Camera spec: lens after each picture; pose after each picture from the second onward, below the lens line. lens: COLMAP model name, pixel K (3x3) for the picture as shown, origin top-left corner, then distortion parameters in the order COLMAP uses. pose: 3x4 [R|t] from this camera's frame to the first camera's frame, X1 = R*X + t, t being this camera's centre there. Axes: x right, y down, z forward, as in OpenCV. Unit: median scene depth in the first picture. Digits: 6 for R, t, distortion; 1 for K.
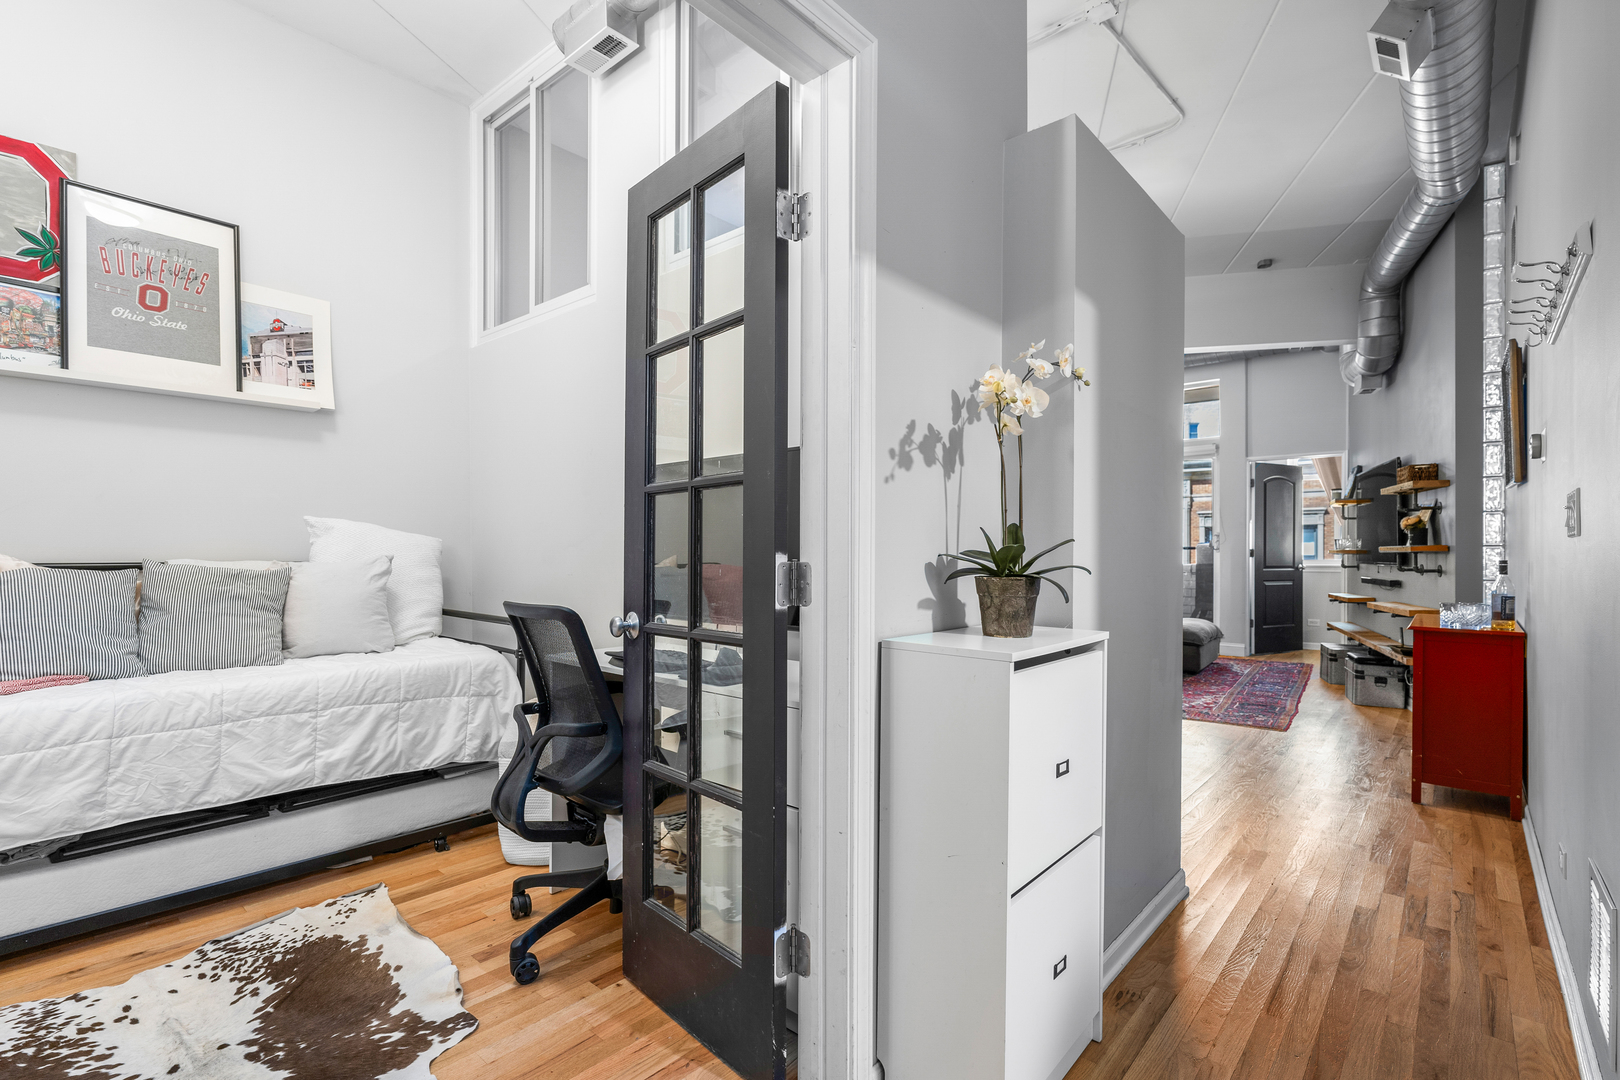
lens RADIAL K [[750.2, 0, 817.8], [0, 750.2, 555.4], [0, 0, 1]] dist [-0.002223, -0.000404]
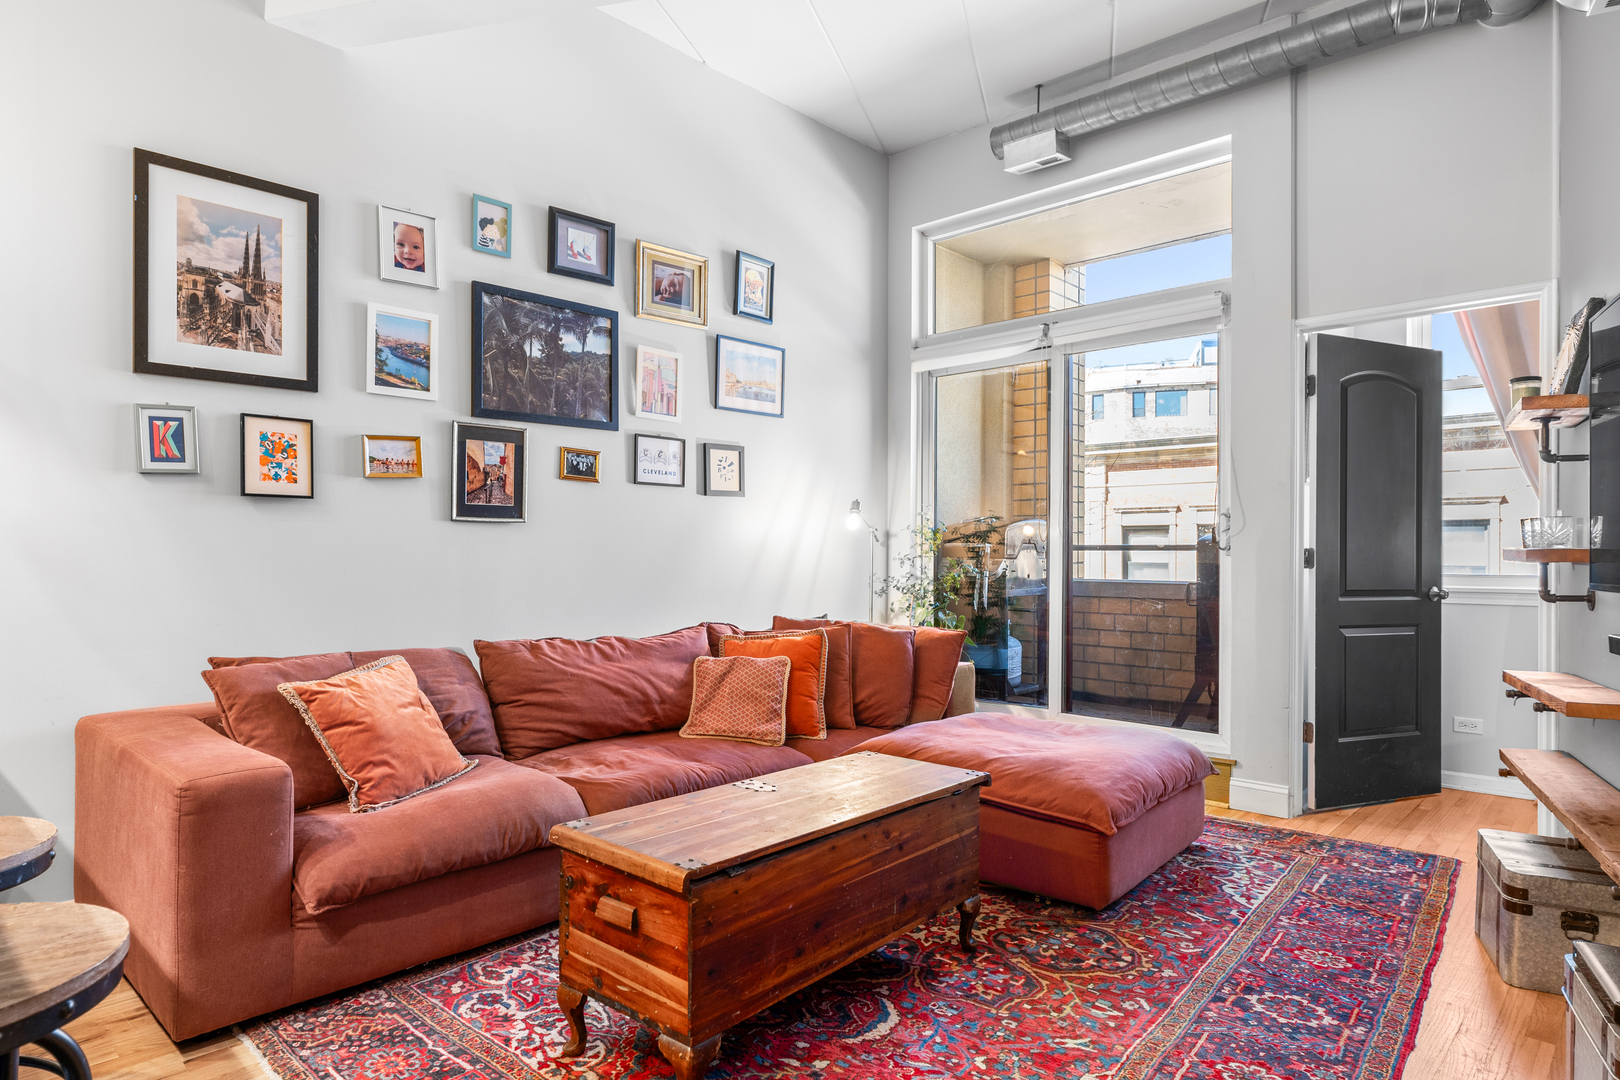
lens RADIAL K [[935.1, 0, 806.6], [0, 935.1, 550.9], [0, 0, 1]] dist [-0.002436, -0.000971]
pose [[0.998910, 0.007188, -0.046114, 0.382091], [-0.007655, 0.999921, -0.009958, 0.000161], [0.046039, 0.010300, 0.998887, 0.557343]]
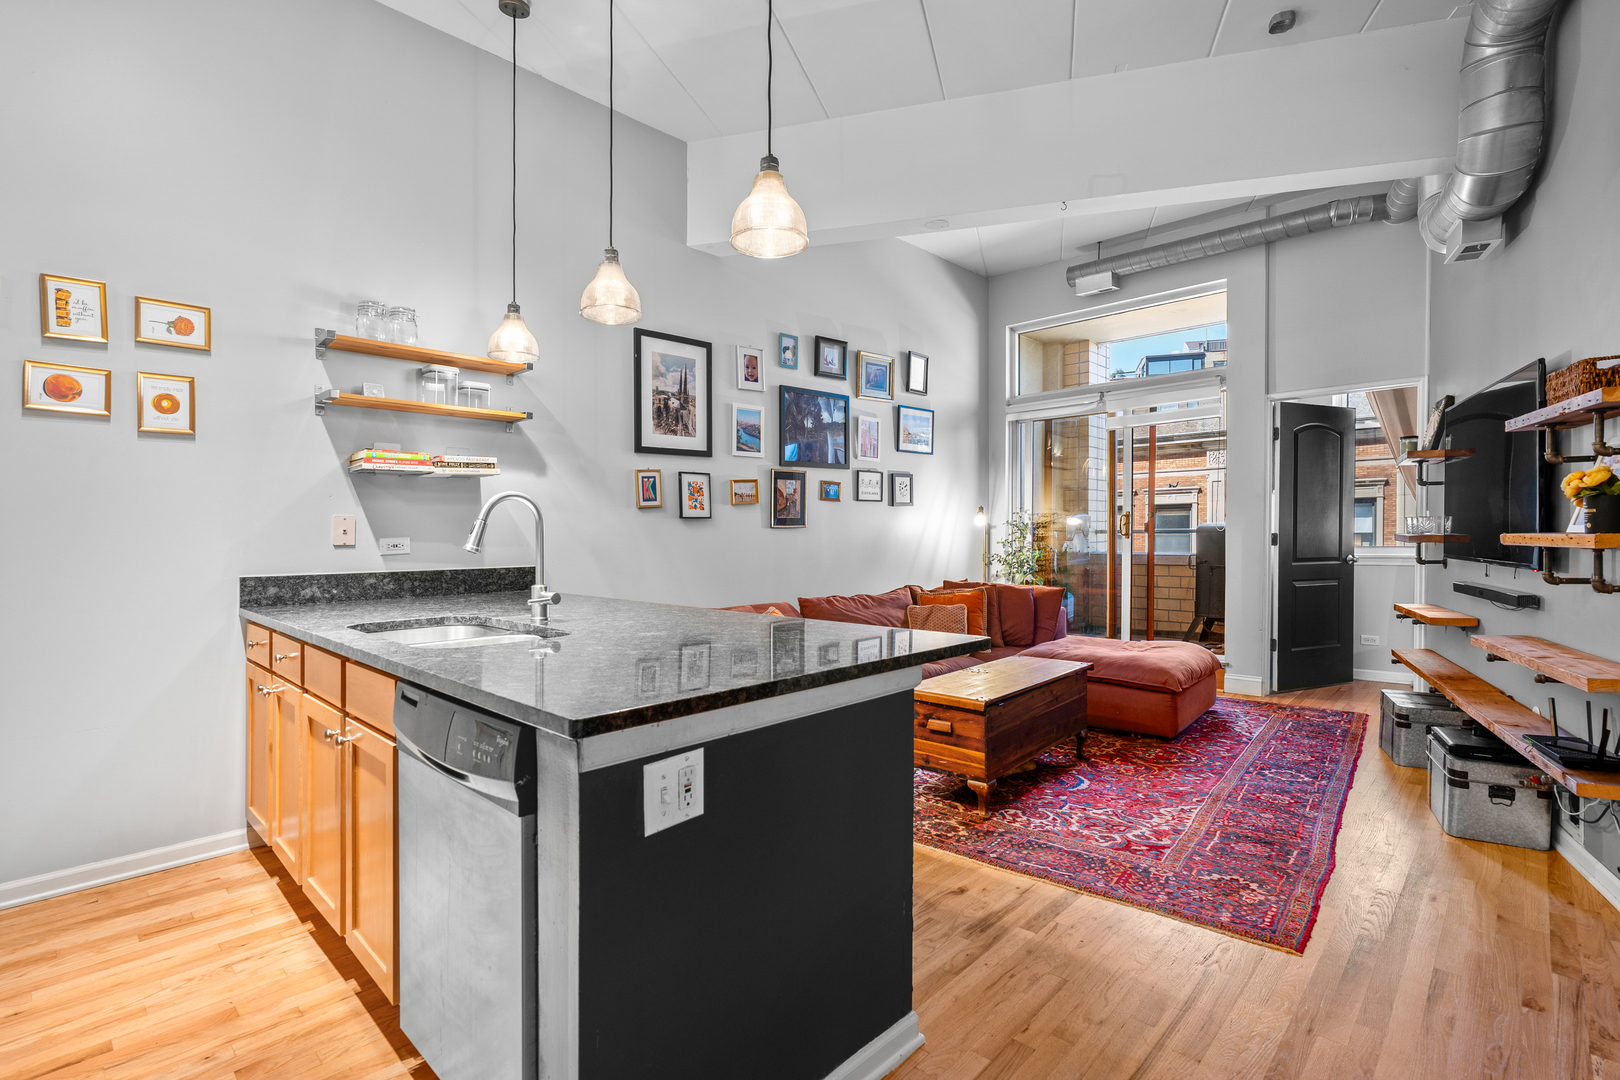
lens RADIAL K [[750.2, 0, 817.8], [0, 750.2, 555.4], [0, 0, 1]] dist [-0.002223, -0.000404]
pose [[0.998567, -0.009928, -0.052588, 0.242124], [0.011322, 0.999591, 0.026261, -0.012444], [0.052305, -0.026819, 0.998271, 0.363748]]
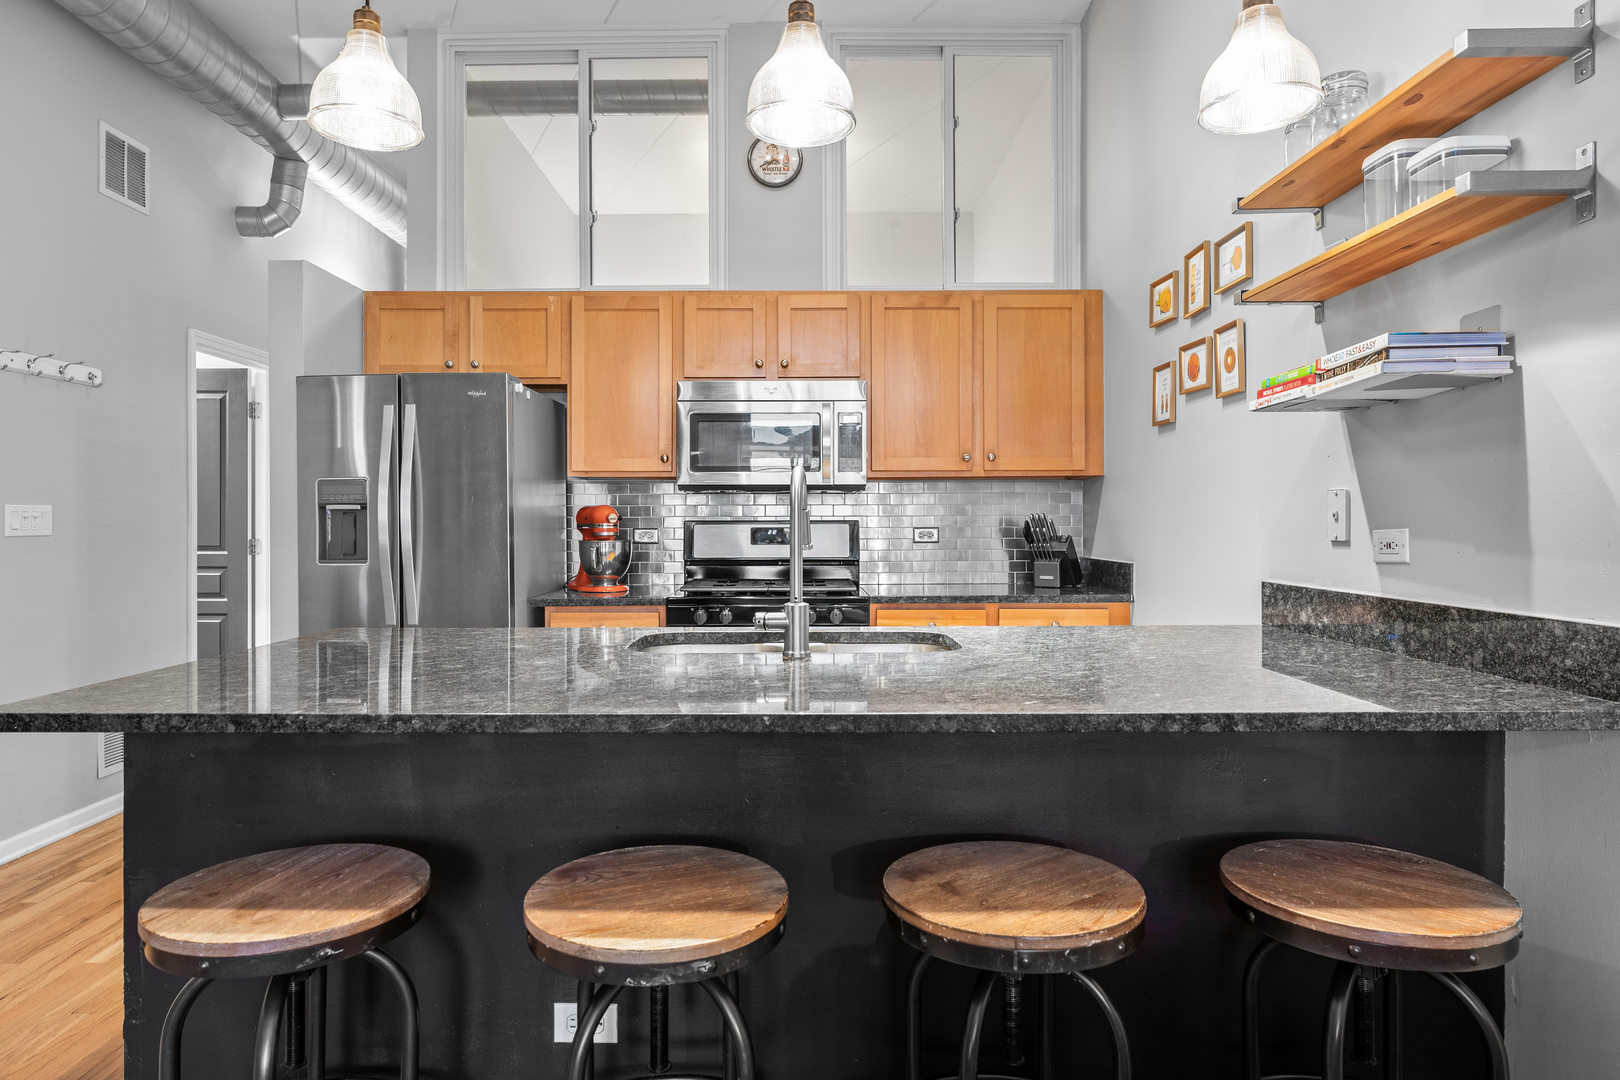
lens RADIAL K [[945.4, 0, 783.1], [0, 945.4, 523.9], [0, 0, 1]] dist [0.001994, -0.000002]
pose [[-0.761068, -0.002540, -0.648667, 0.287642], [-0.003961, 0.999992, 0.000731, -0.015134], [0.648660, 0.003126, -0.761072, 0.926874]]
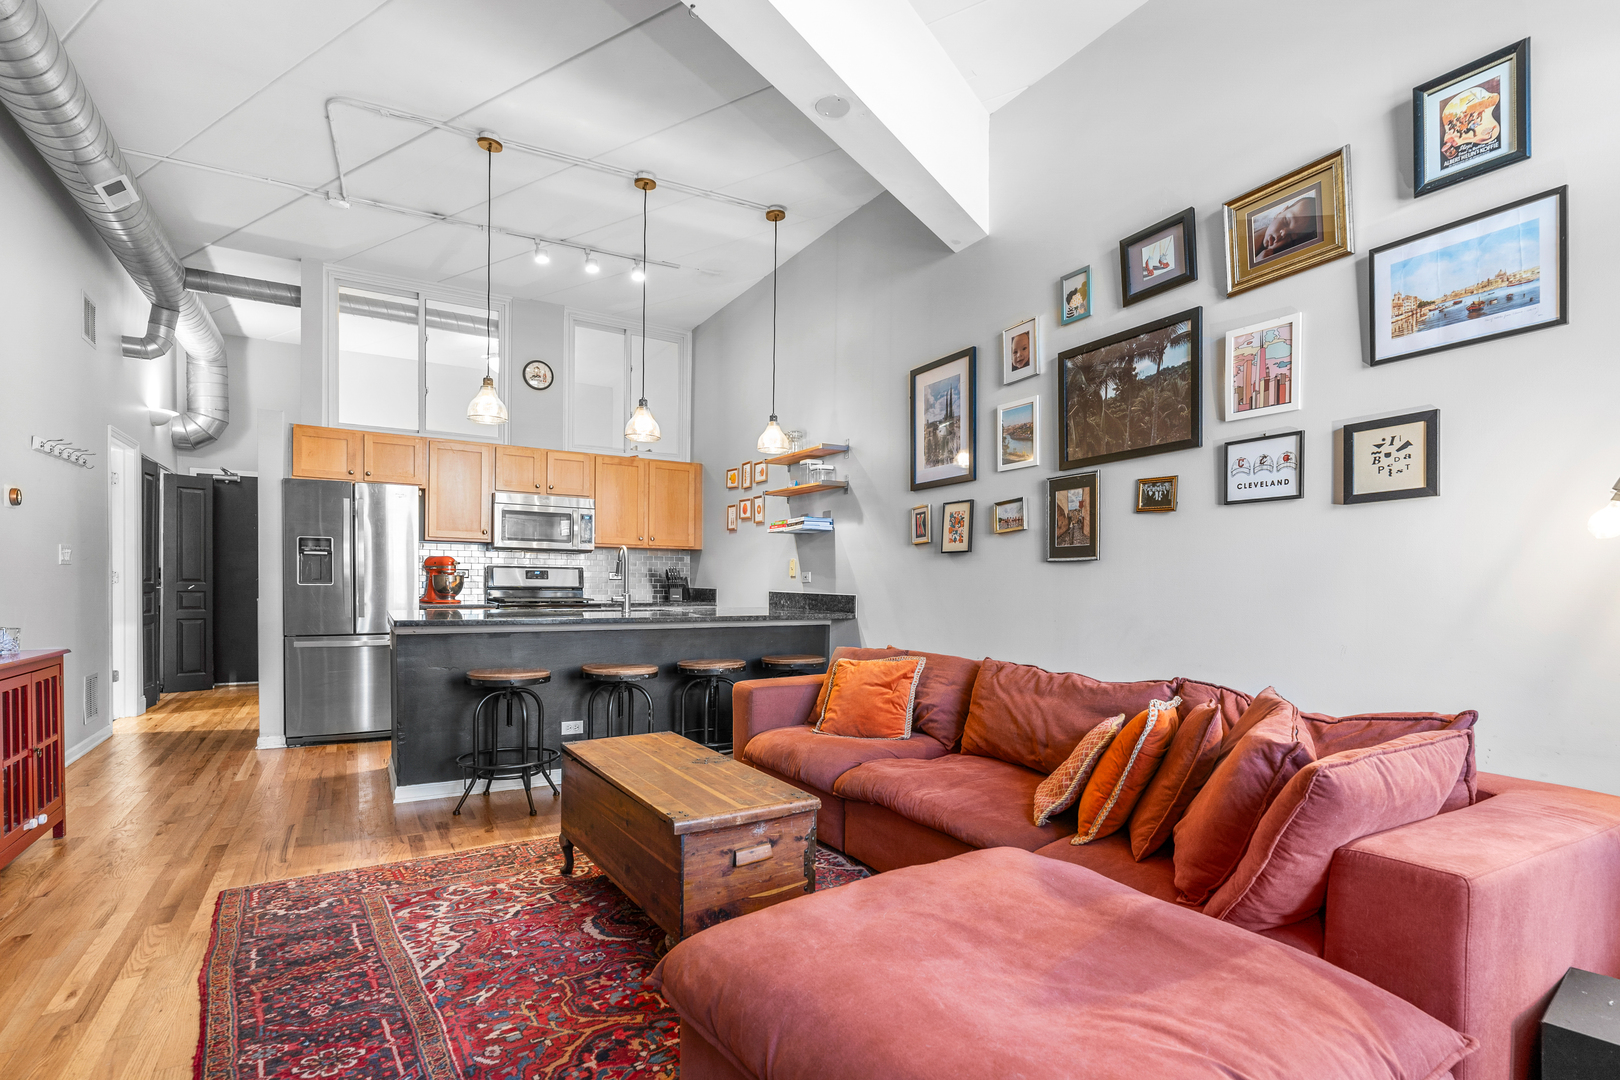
lens RADIAL K [[764.8, 0, 814.0], [0, 764.8, 602.4], [0, 0, 1]] dist [-0.000441, 0.000012]
pose [[-0.309122, 0.018888, -0.950835, 0.692488], [-0.018667, 0.999490, 0.025923, -0.003570], [0.950839, 0.025762, -0.308612, 1.074441]]
